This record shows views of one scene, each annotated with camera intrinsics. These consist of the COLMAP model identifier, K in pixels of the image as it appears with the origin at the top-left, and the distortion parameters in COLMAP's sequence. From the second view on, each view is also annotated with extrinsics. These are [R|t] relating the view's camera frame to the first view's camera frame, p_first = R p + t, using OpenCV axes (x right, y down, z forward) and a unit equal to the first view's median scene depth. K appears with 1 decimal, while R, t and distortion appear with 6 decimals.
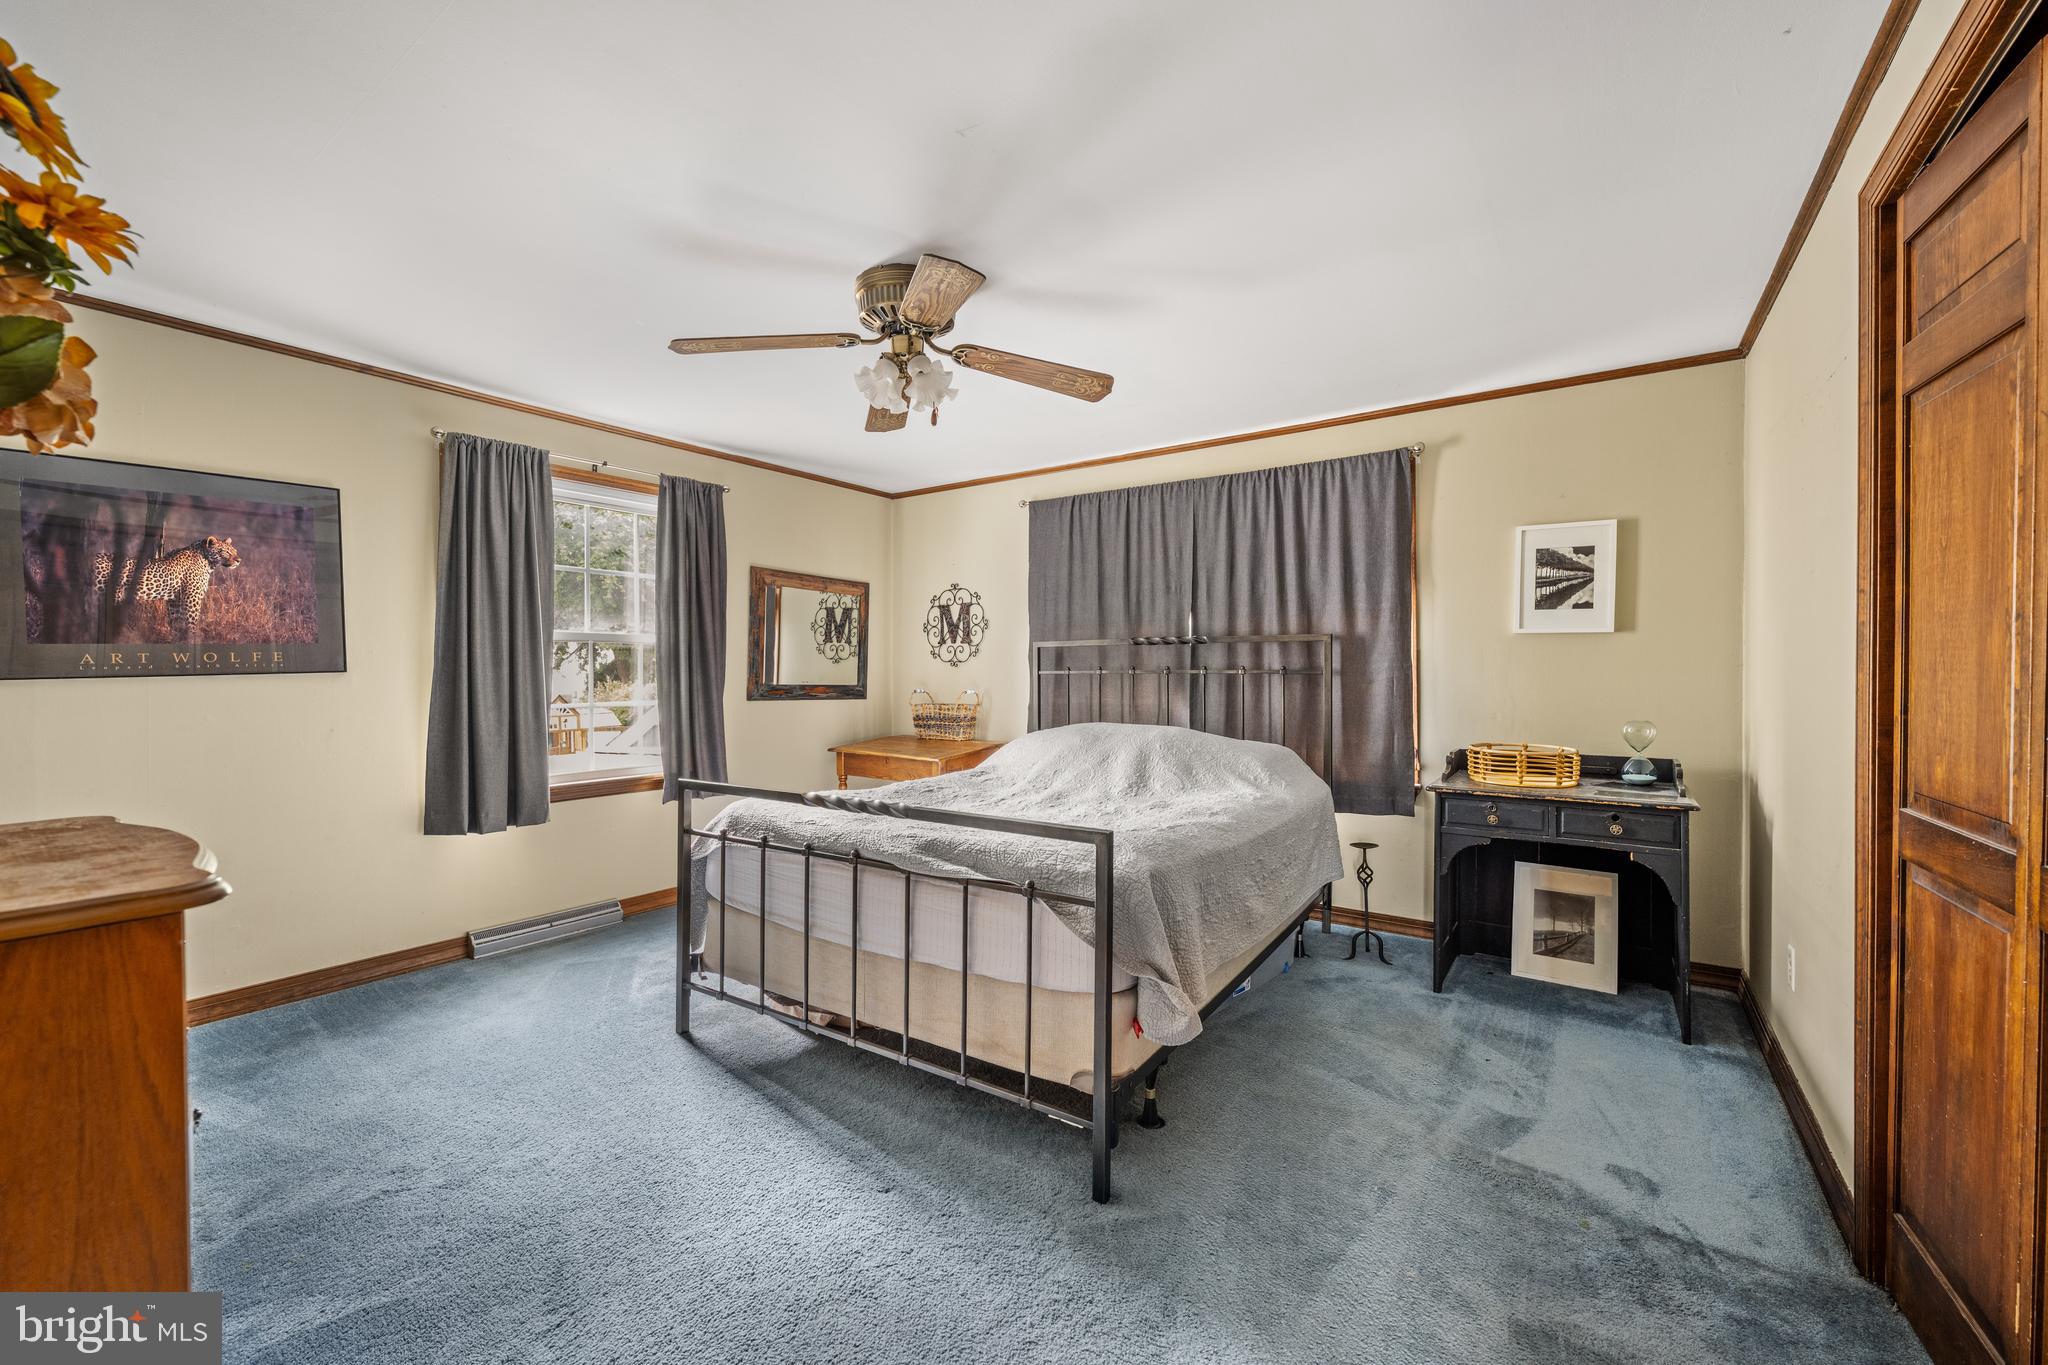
lens RADIAL K [[812.4, 0, 1029.0], [0, 812.4, 678.1], [0, 0, 1]] dist [0.002840, 0.000023]
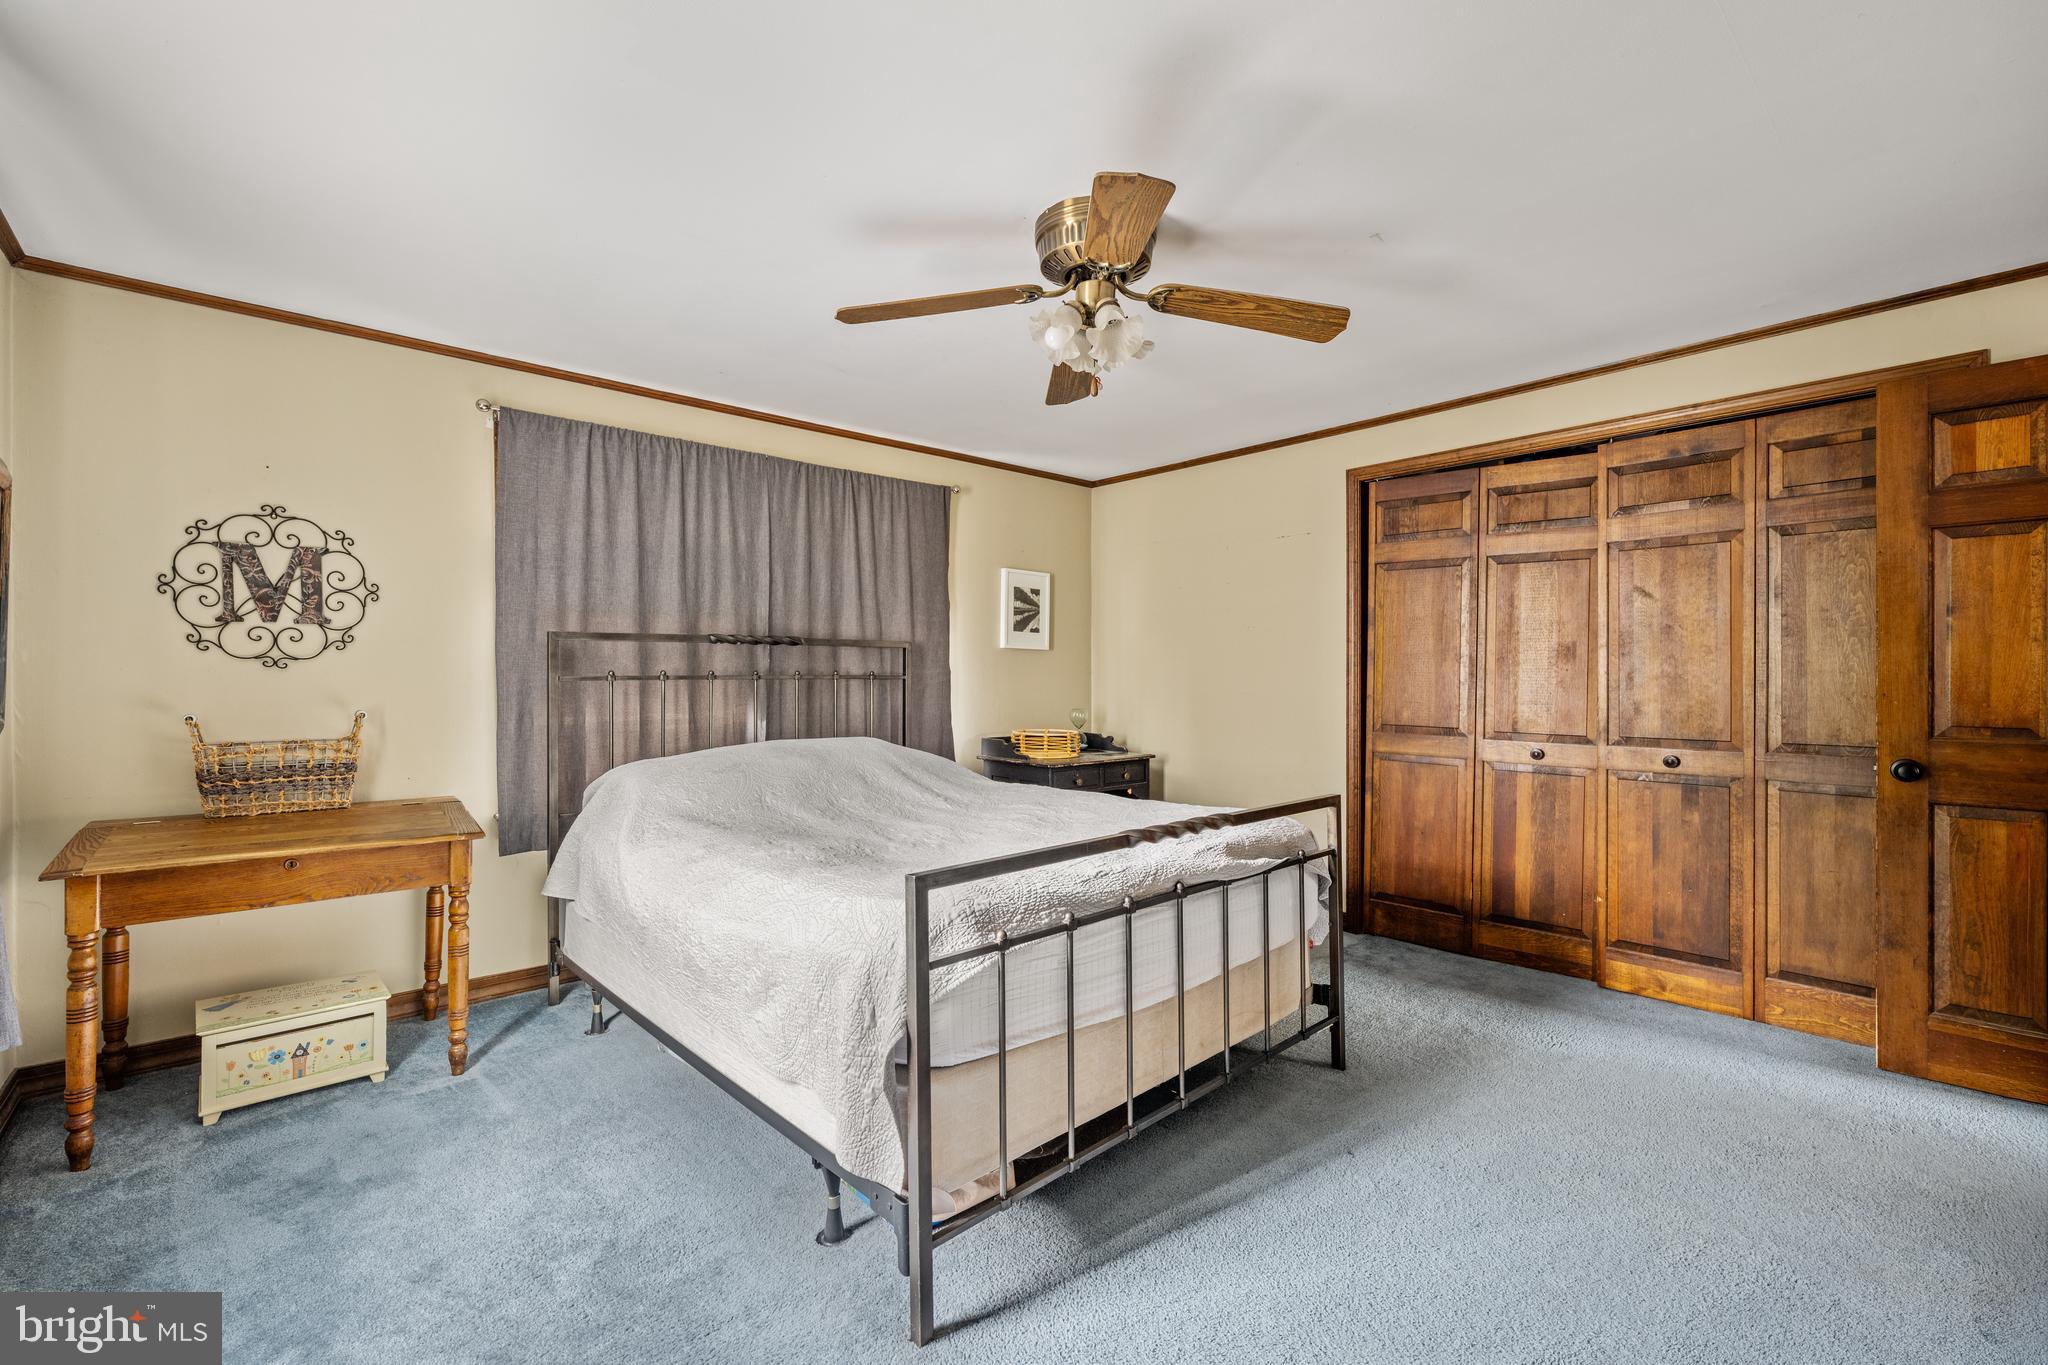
lens RADIAL K [[867.1, 0, 1023.2], [0, 867.1, 679.4], [0, 0, 1]] dist [0.000803, -0.000029]
pose [[0.236306, -0.003851, 0.971671, -0.641017], [0.009627, 0.999952, 0.001622, -0.004201], [-0.971631, 0.008971, 0.236331, 0.523795]]
